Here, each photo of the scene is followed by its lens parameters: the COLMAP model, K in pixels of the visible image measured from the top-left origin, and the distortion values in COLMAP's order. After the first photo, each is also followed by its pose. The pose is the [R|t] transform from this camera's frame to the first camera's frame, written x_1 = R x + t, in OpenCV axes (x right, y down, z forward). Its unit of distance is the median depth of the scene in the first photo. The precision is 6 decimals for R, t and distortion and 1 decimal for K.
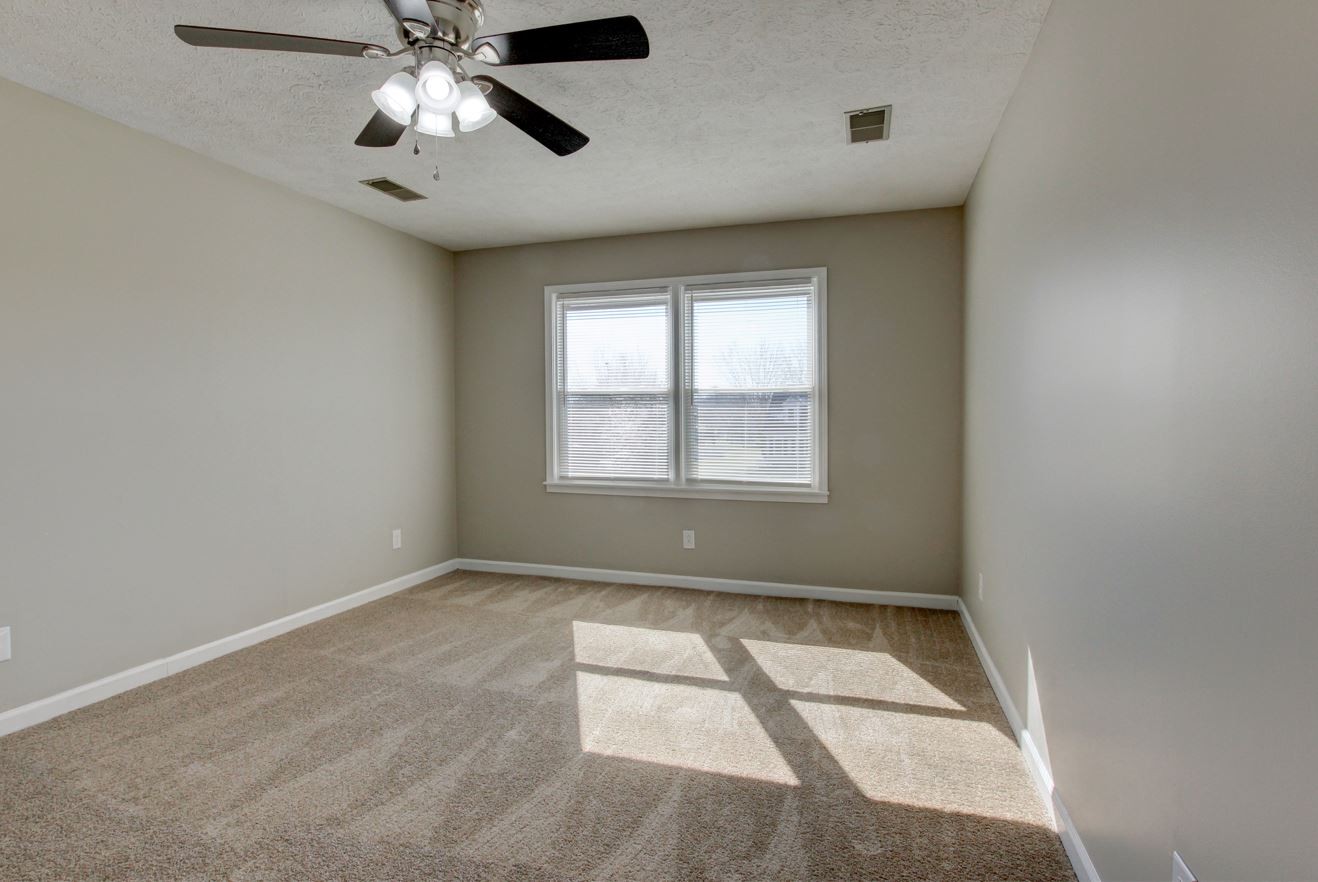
lens RADIAL K [[640.3, 0, 642.1], [0, 640.3, 428.9], [0, 0, 1]] dist [-0.022326, -0.000121]
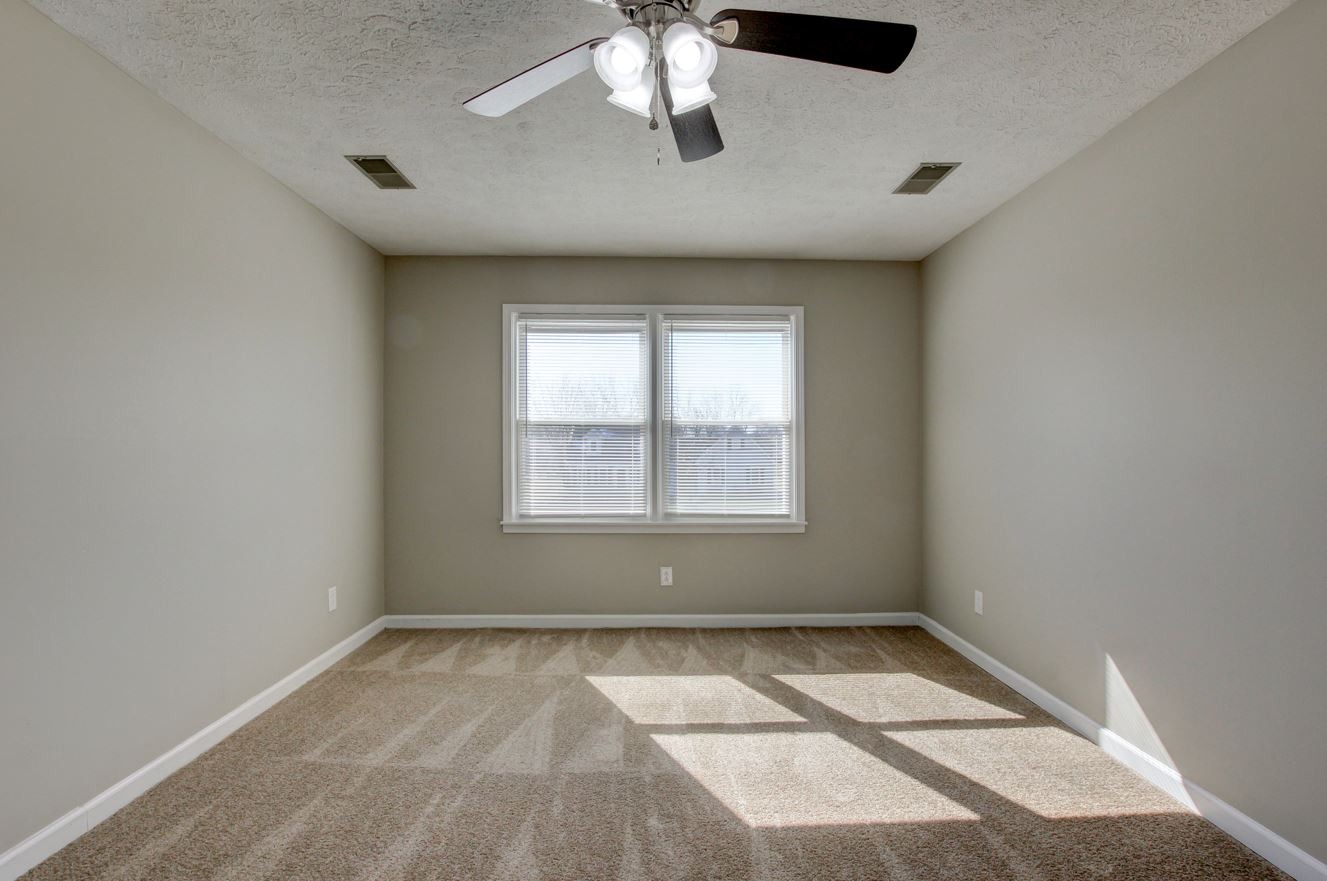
lens RADIAL K [[629.6, 0, 663.5], [0, 629.6, 440.5], [0, 0, 1]] dist [-0.024573, -0.000063]
pose [[0.942426, 0.006507, 0.334350, -0.272982], [0.003488, 0.999565, -0.029284, -0.004354], [-0.334395, 0.028765, 0.941994, 0.111918]]
